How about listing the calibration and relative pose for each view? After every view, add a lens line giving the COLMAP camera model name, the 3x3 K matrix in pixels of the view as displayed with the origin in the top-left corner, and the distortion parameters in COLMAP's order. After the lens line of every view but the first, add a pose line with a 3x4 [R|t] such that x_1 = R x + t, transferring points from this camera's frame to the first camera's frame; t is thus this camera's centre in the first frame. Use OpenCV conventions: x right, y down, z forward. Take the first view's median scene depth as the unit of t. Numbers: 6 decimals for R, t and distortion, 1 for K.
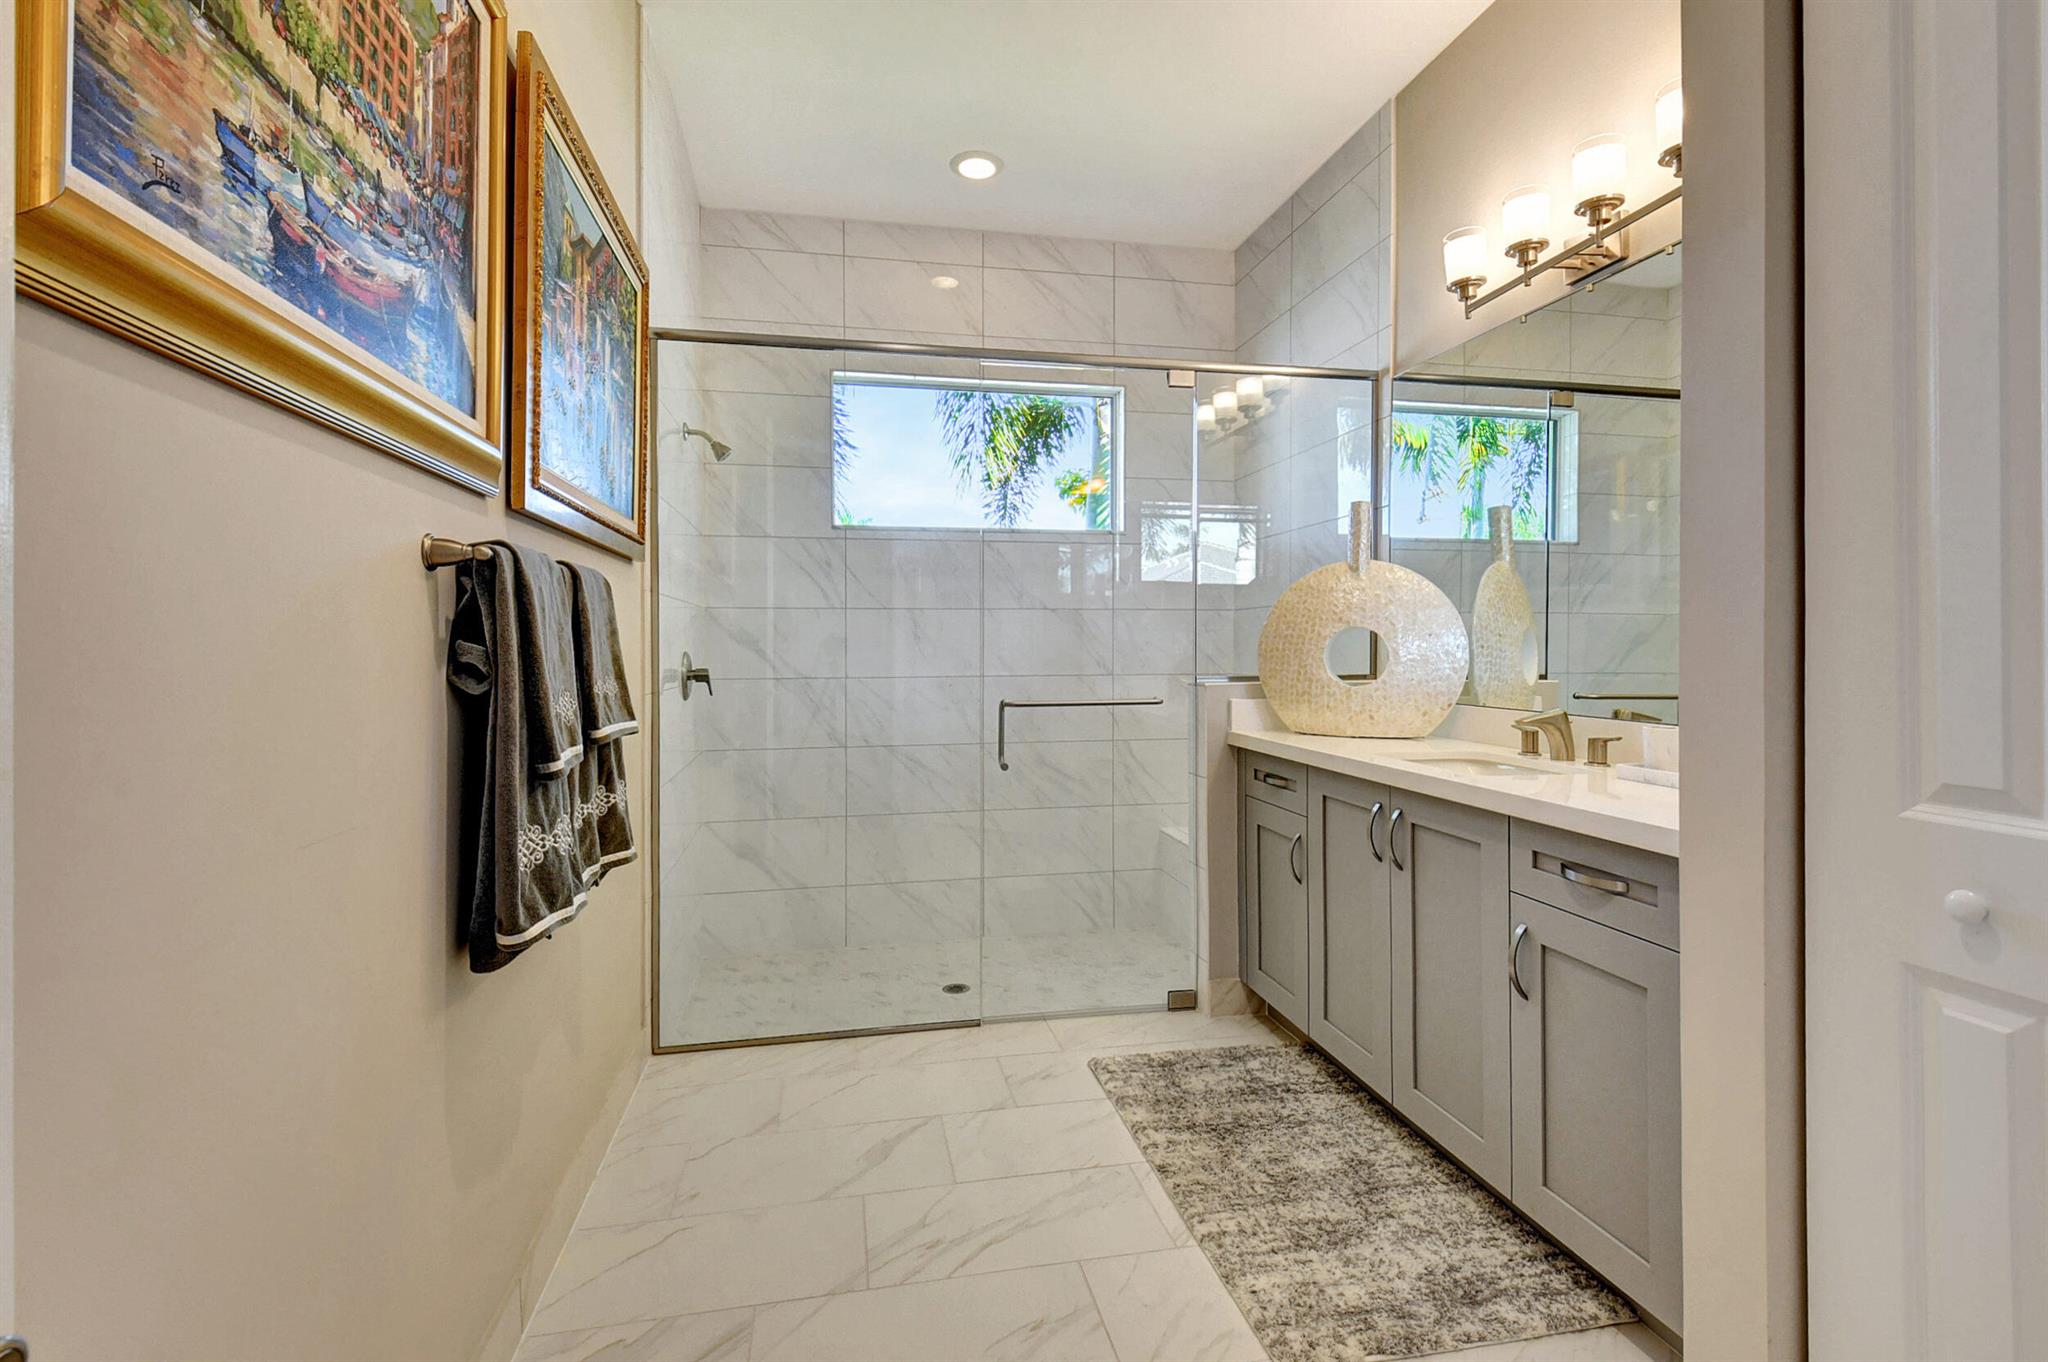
lens RADIAL K [[937.3, 0, 1004.1], [0, 937.3, 677.1], [0, 0, 1]] dist [-0.020187, -0.001417]
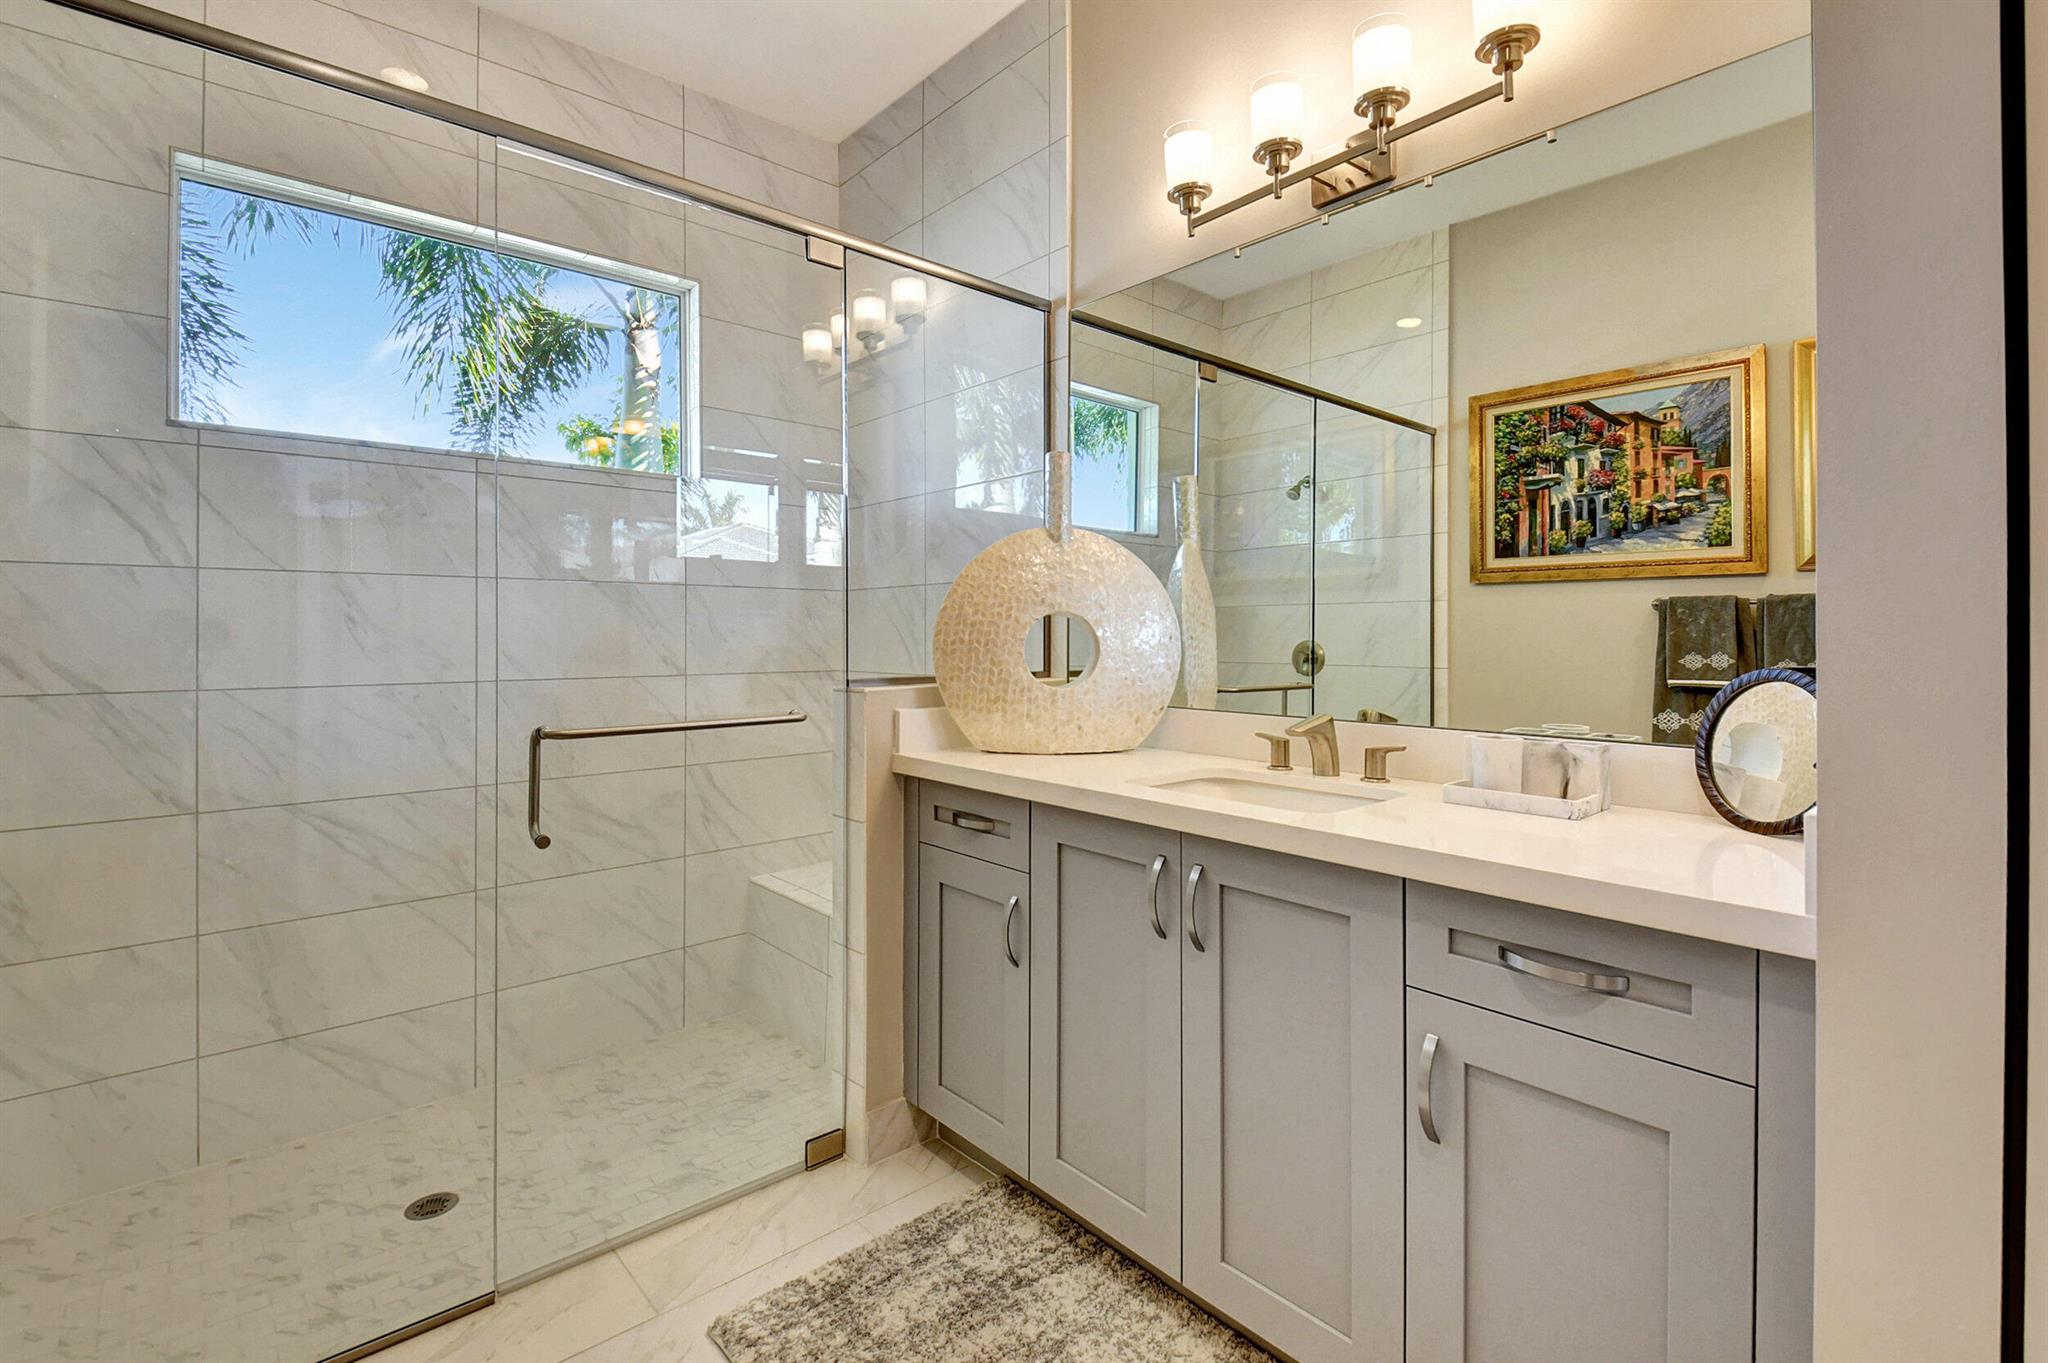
lens RADIAL K [[921.5, 0, 1001.0], [0, 921.5, 634.6], [0, 0, 1]] dist [0.022186, -0.000652]
pose [[0.862124, 0.004274, 0.506679, -0.051916], [0.013622, 0.999407, -0.031609, -0.011153], [-0.506514, 0.034153, 0.861555, 0.367204]]
